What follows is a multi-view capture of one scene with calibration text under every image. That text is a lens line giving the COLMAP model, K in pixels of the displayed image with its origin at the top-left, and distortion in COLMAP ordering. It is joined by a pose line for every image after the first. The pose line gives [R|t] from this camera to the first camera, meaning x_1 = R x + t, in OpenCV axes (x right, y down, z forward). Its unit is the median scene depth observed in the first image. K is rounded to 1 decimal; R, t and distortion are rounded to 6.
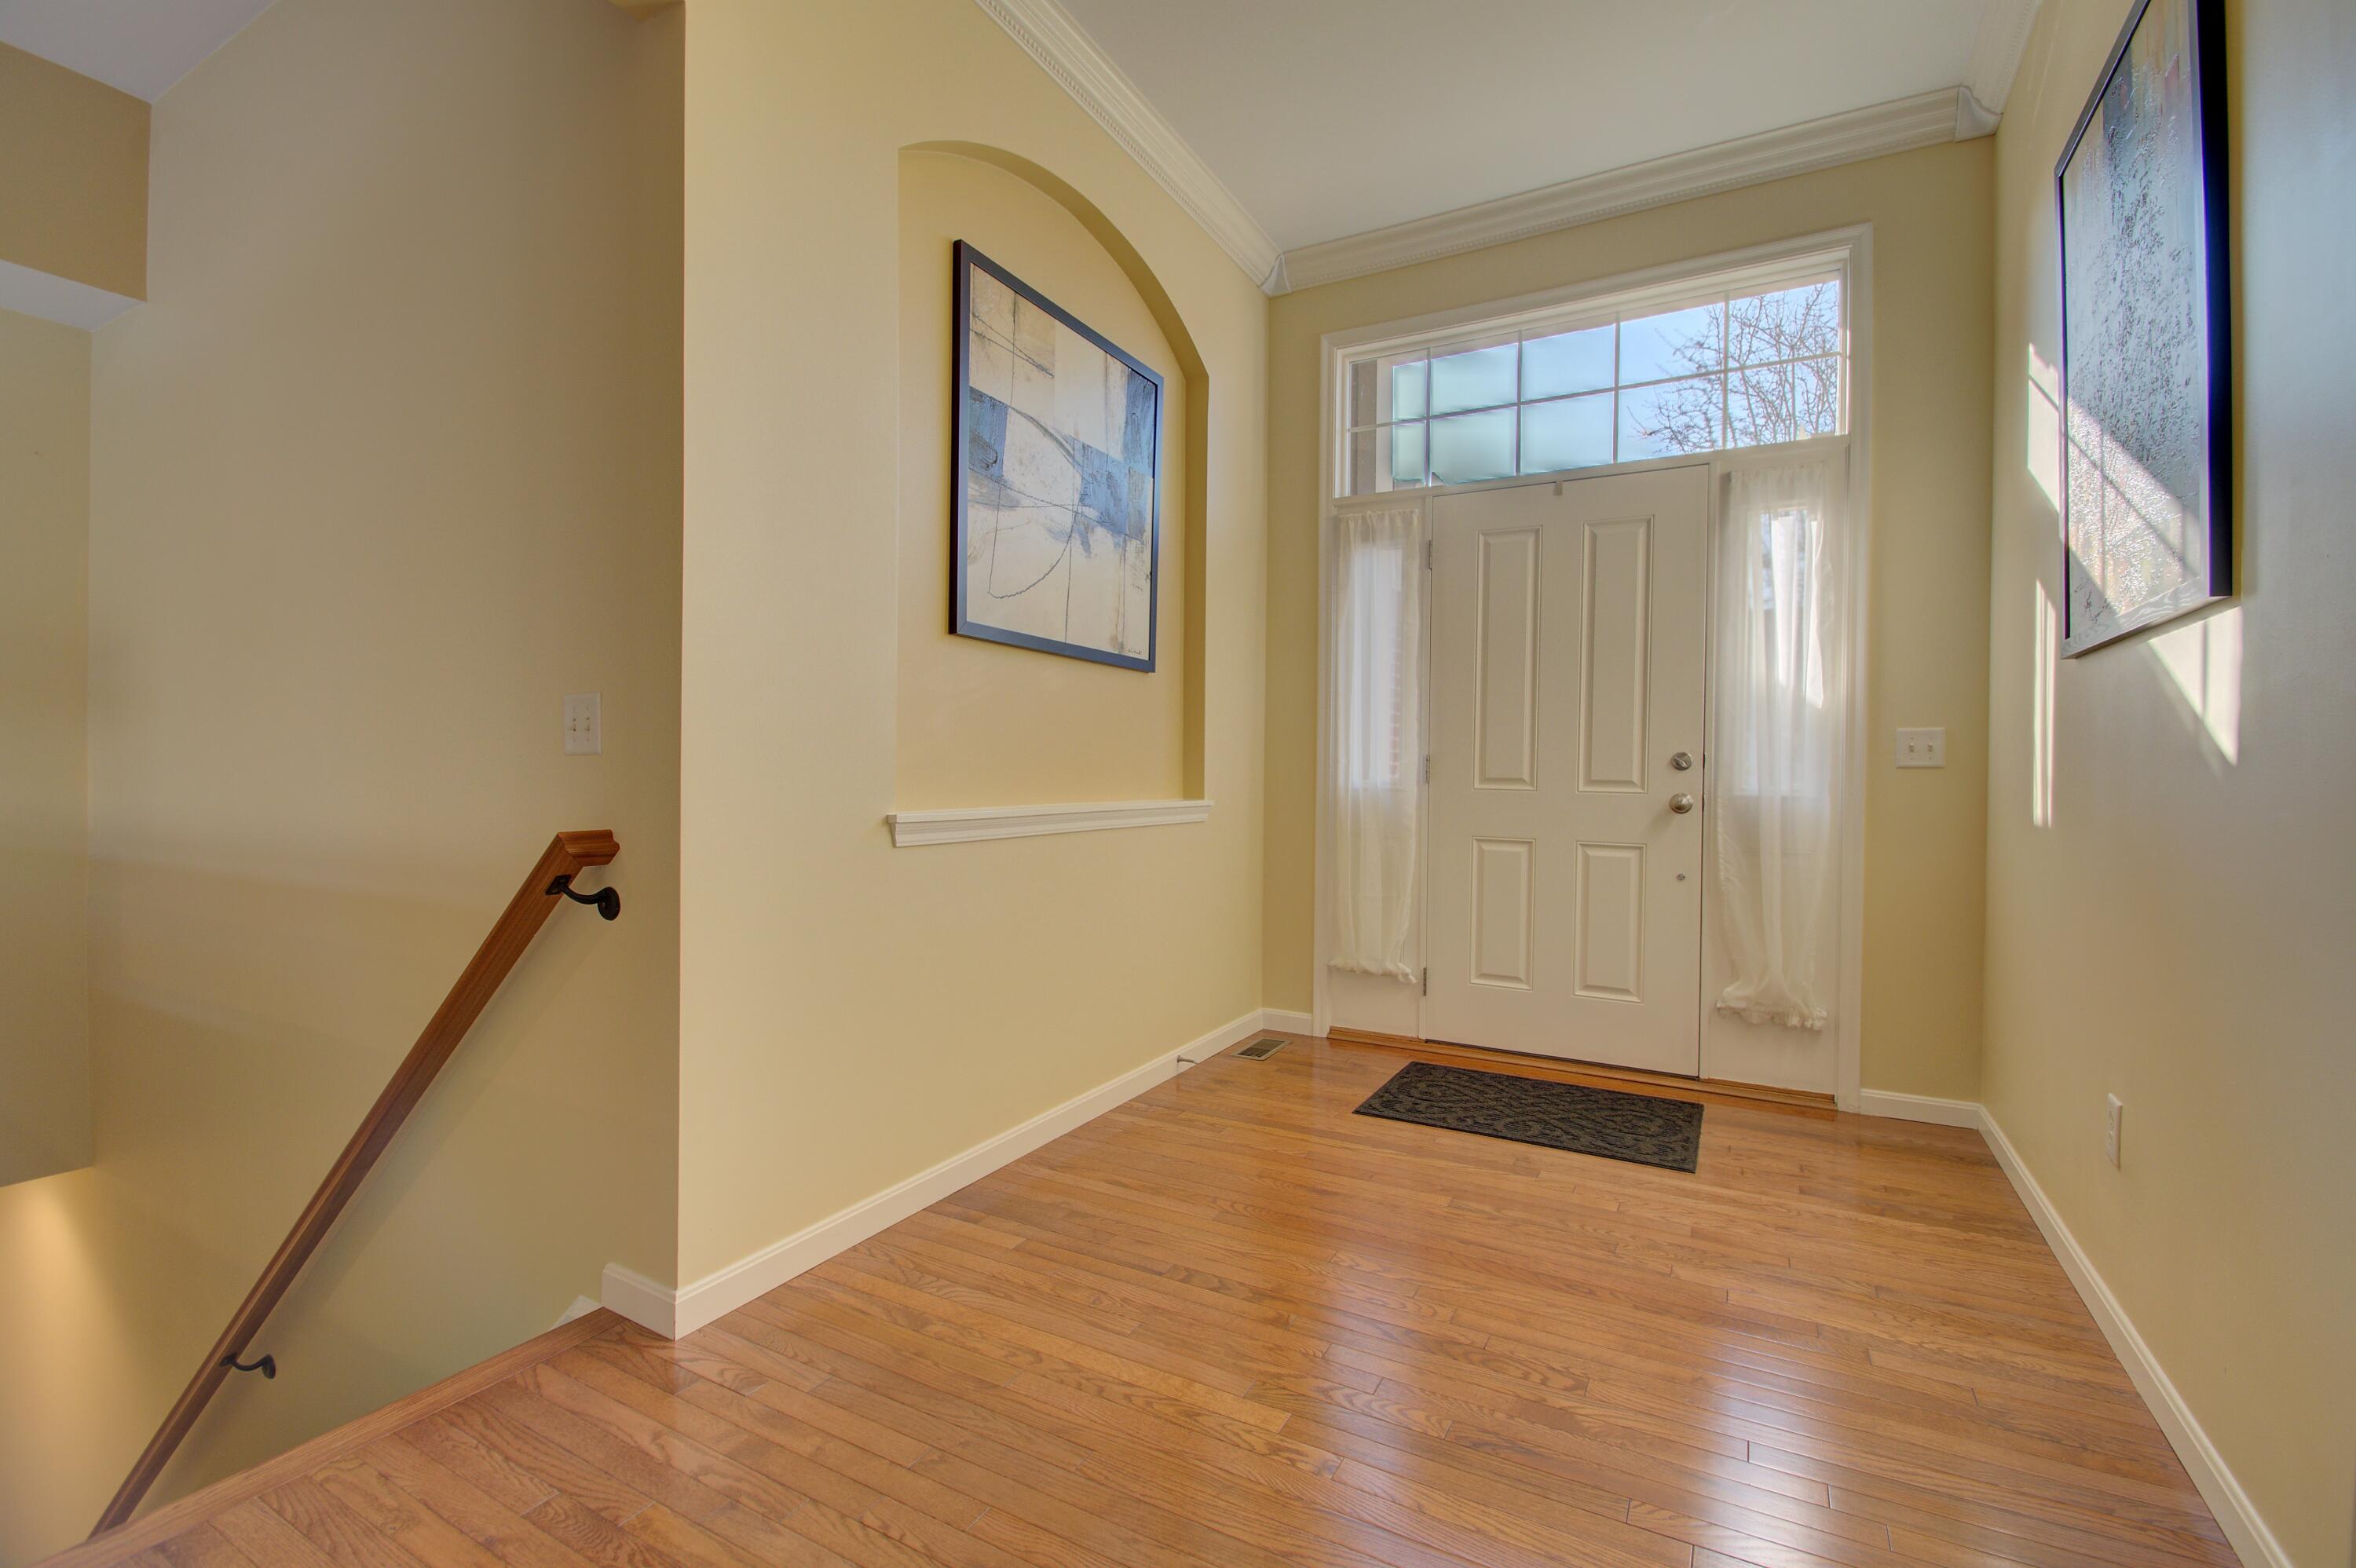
lens RADIAL K [[1025.7, 0, 1189.4], [0, 1025.7, 774.1], [0, 0, 1]] dist [0.015345, -0.016269]
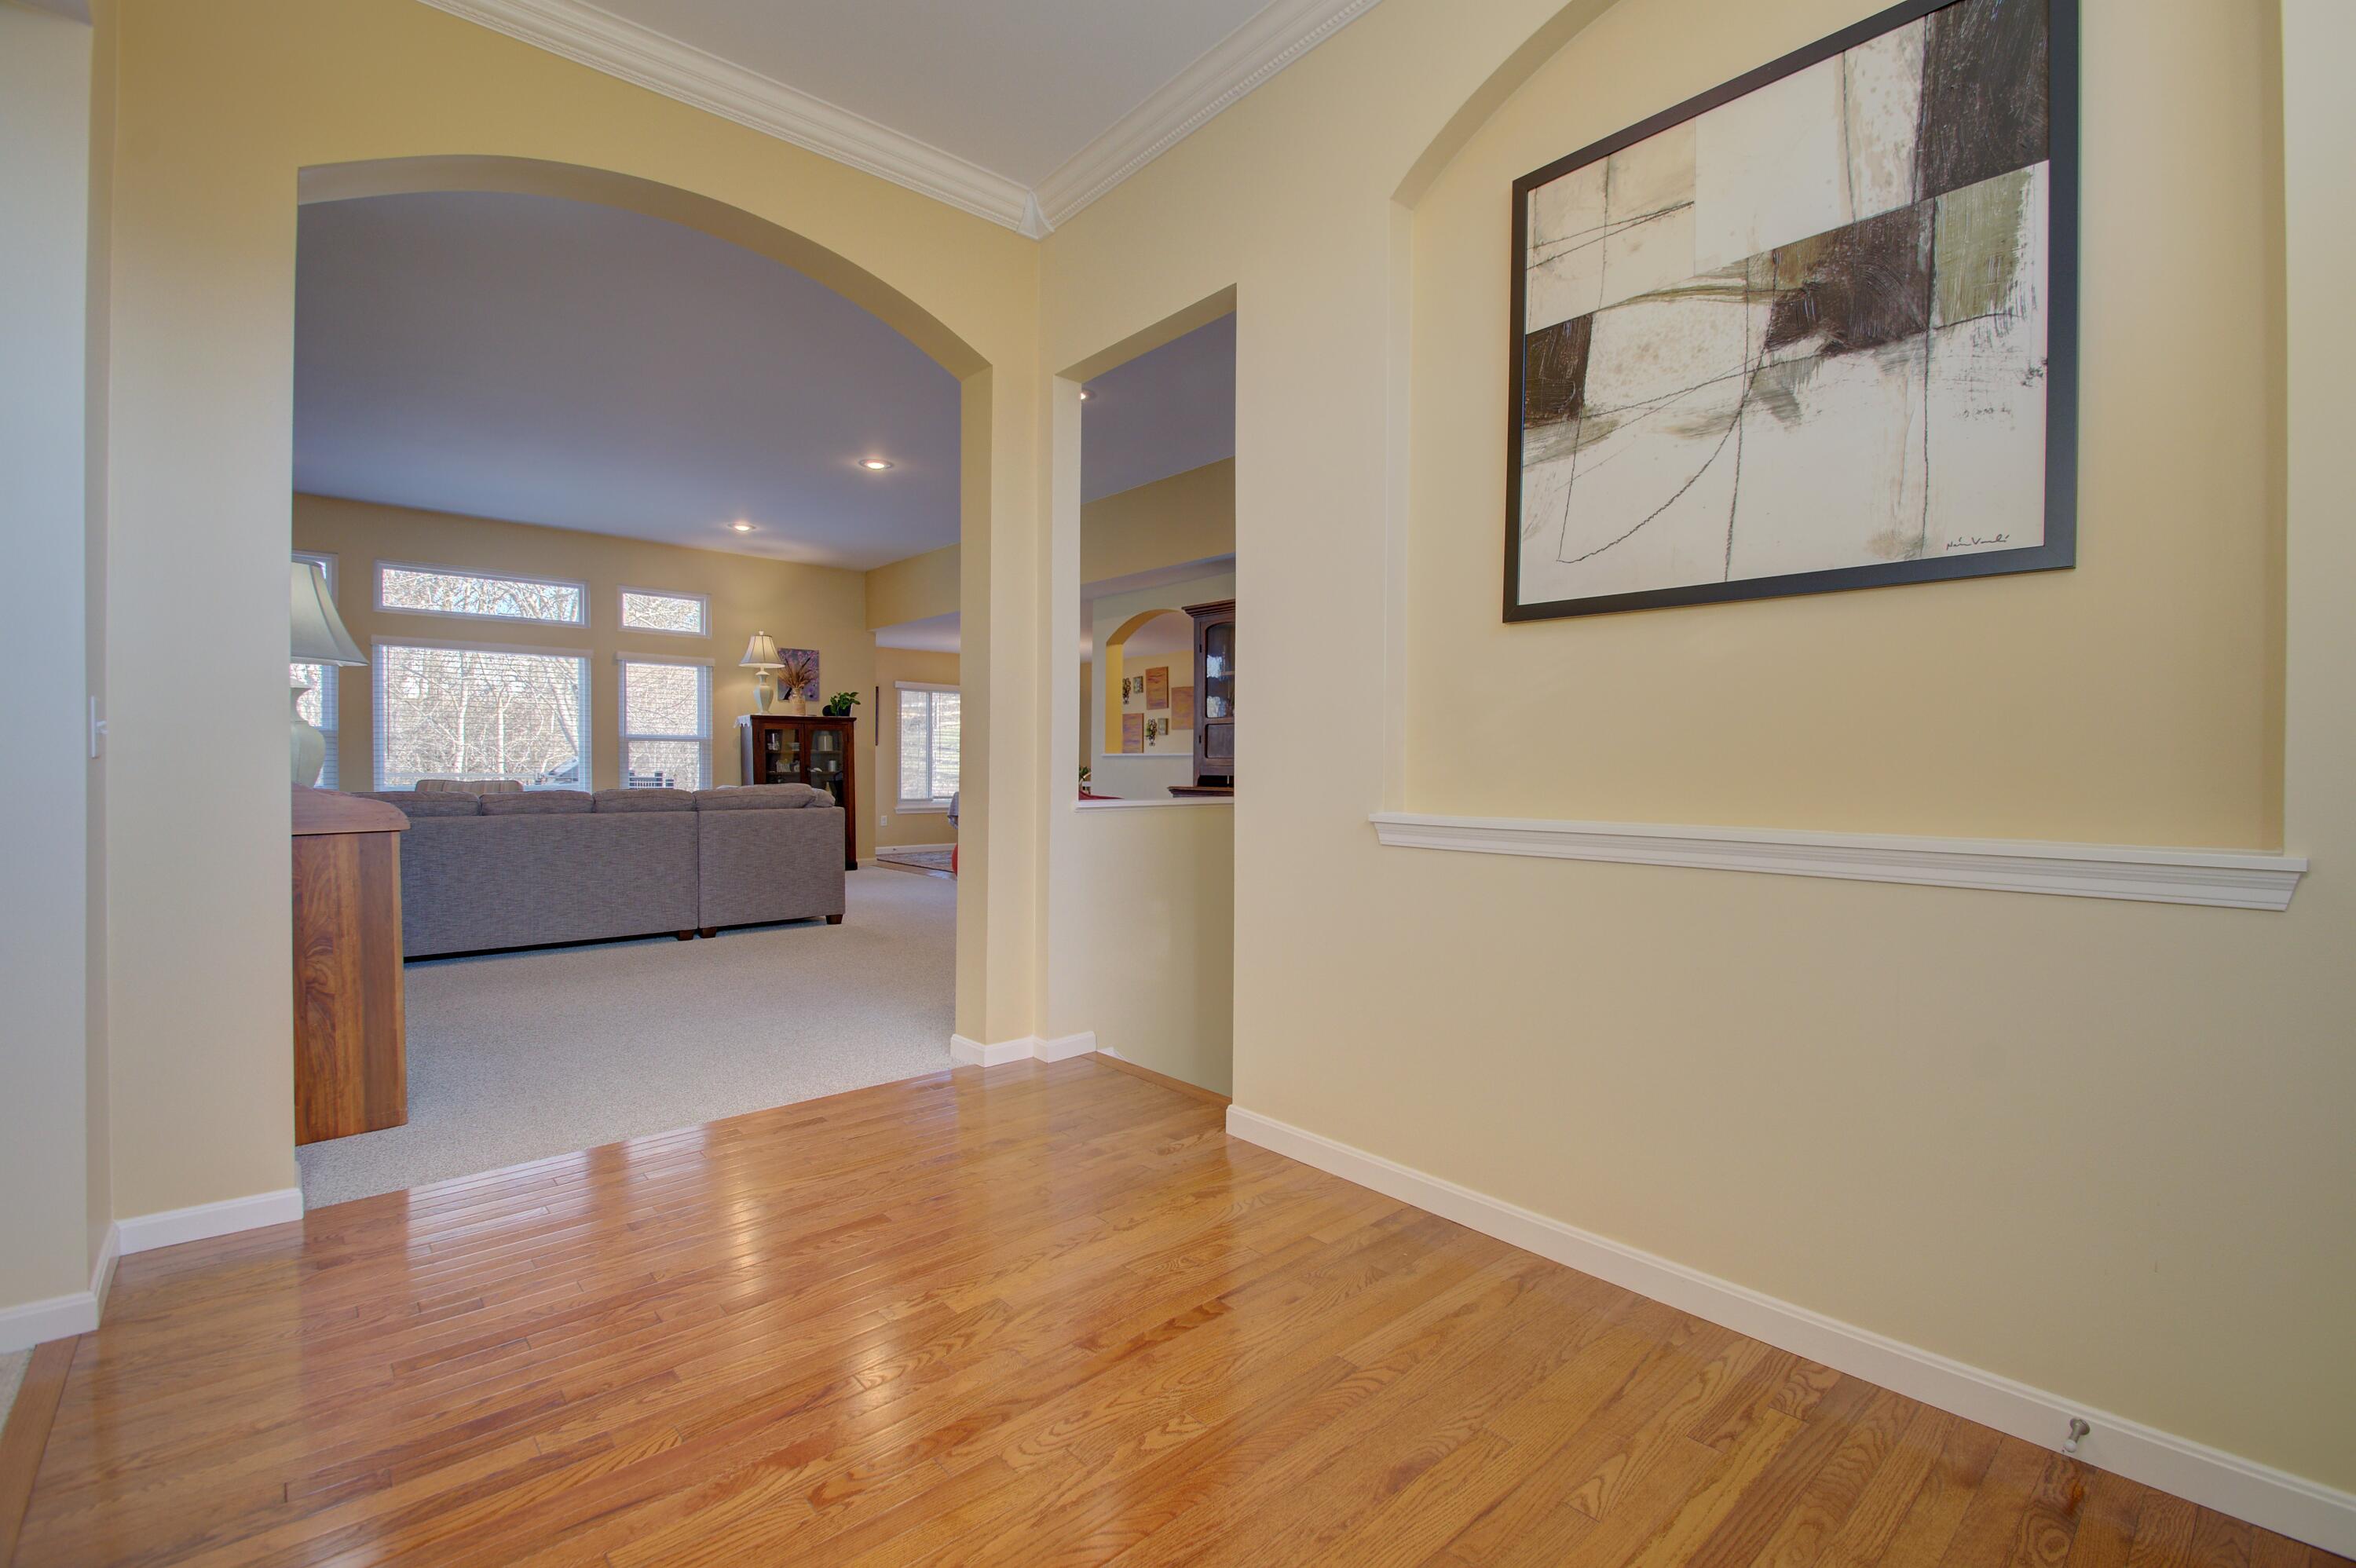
lens RADIAL K [[1025.7, 0, 1189.4], [0, 1025.7, 774.1], [0, 0, 1]] dist [0.015345, -0.016269]
pose [[-0.338341, -0.003472, -0.941017, 0.632626], [-0.012064, 0.999927, 0.000648, -0.000901], [0.940946, 0.011572, -0.338359, 0.925831]]
